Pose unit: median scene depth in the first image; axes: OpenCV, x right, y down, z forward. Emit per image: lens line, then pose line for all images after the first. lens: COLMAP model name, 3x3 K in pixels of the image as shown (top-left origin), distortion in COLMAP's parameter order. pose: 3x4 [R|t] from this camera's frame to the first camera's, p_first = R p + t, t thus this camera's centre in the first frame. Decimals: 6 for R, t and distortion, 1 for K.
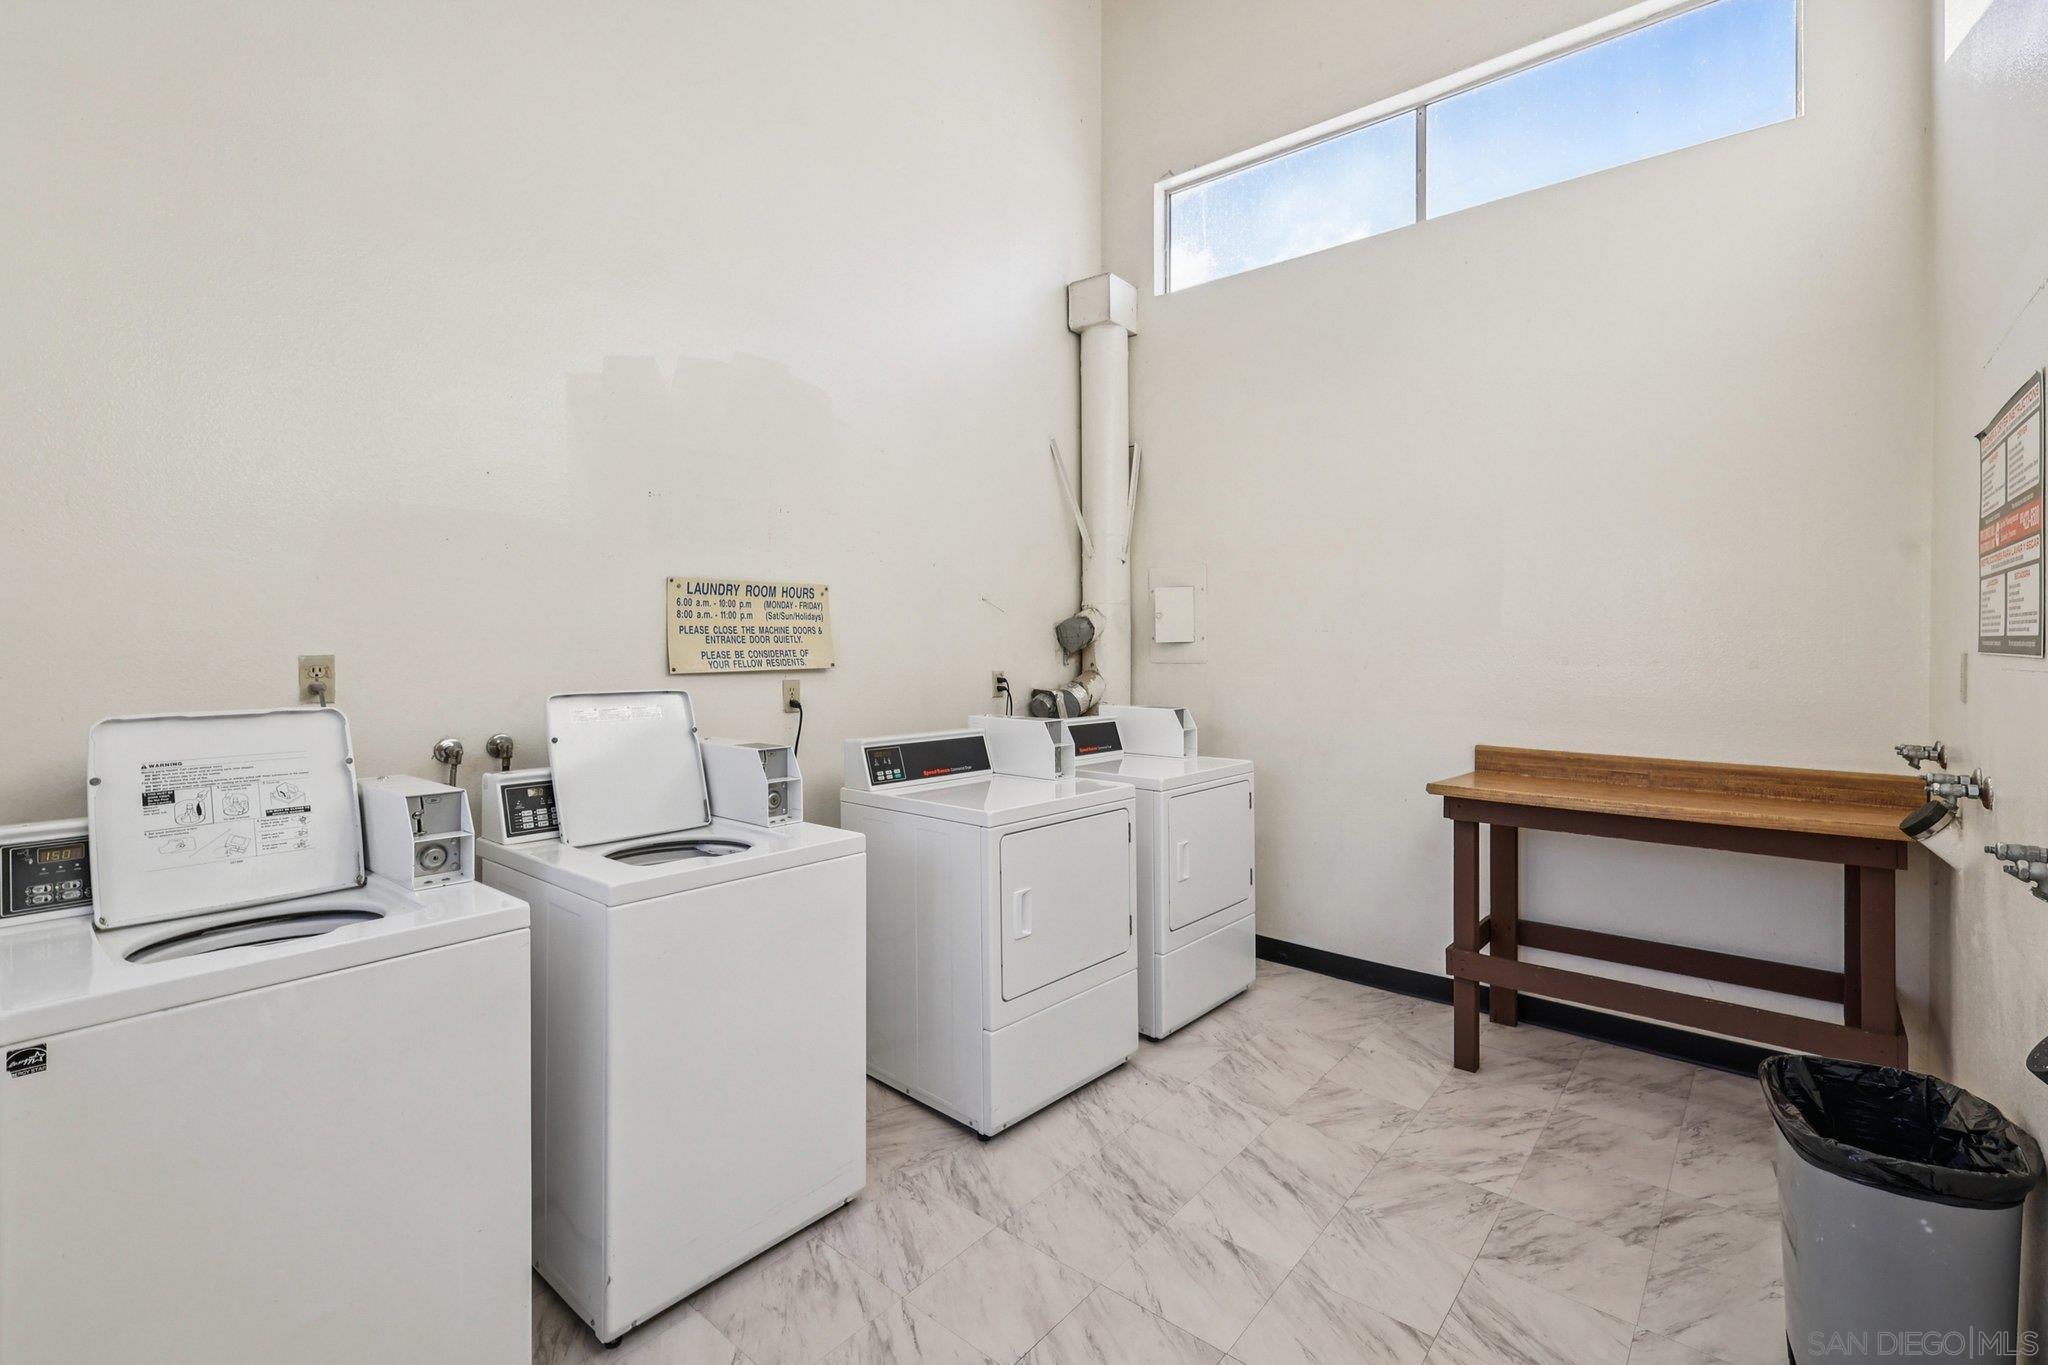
lens RADIAL K [[933.1, 0, 1040.1], [0, 933.1, 645.6], [0, 0, 1]] dist [0.022846, 0.000087]
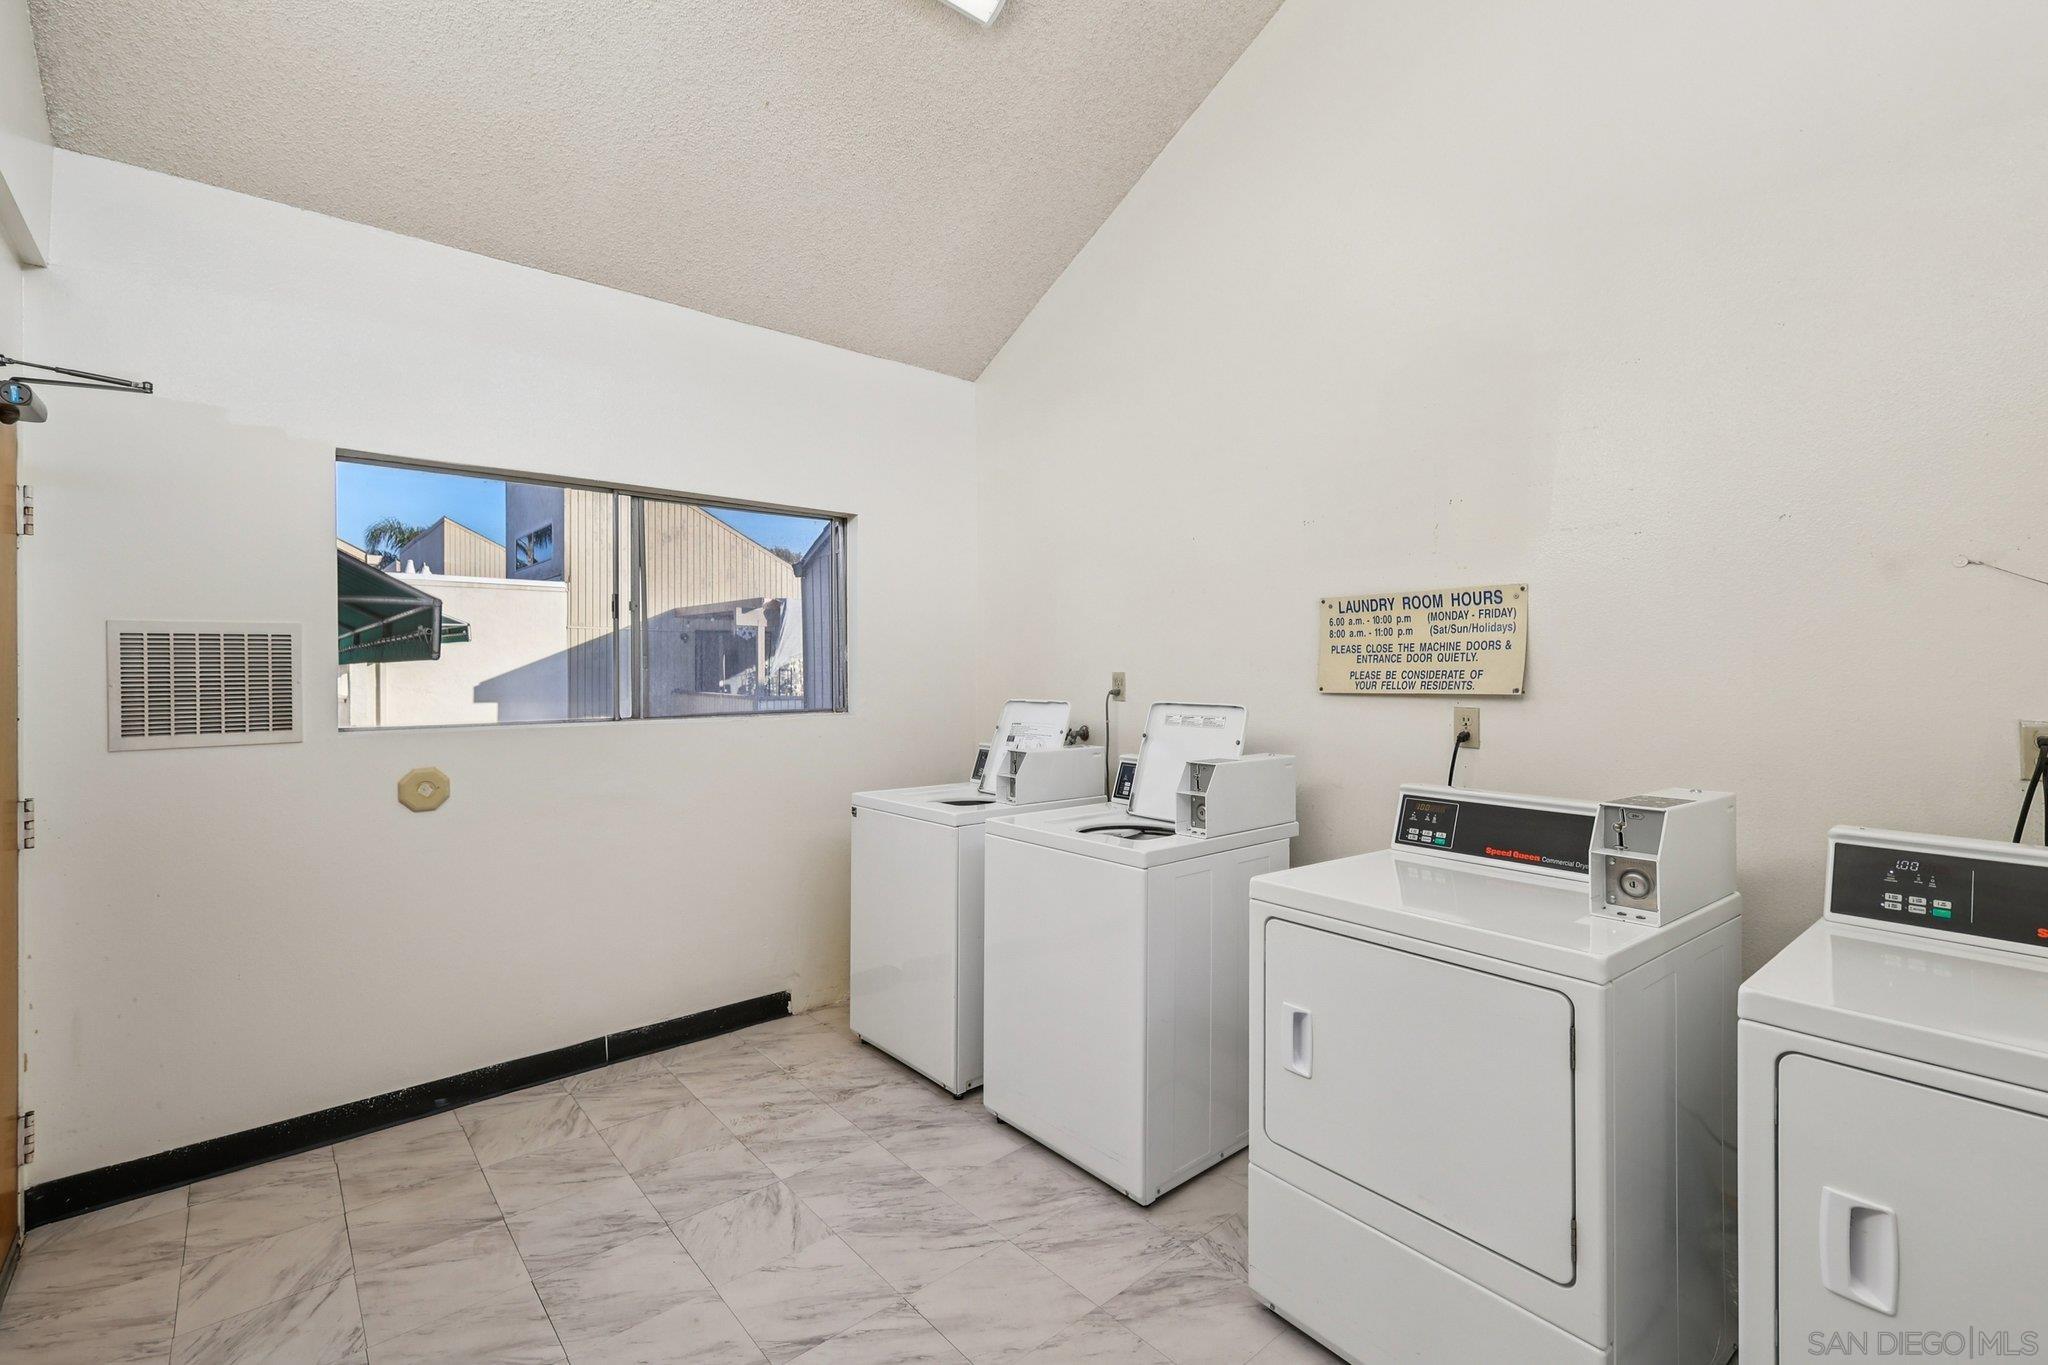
lens RADIAL K [[933.1, 0, 1025.2], [0, 933.1, 680.1], [0, 0, 1]] dist [0.022846, 0.000087]
pose [[-0.191172, 0.008934, -0.981516, 0.637413], [-0.002578, 0.999951, 0.009604, 0.006628], [0.981553, 0.004367, -0.191139, 0.827342]]
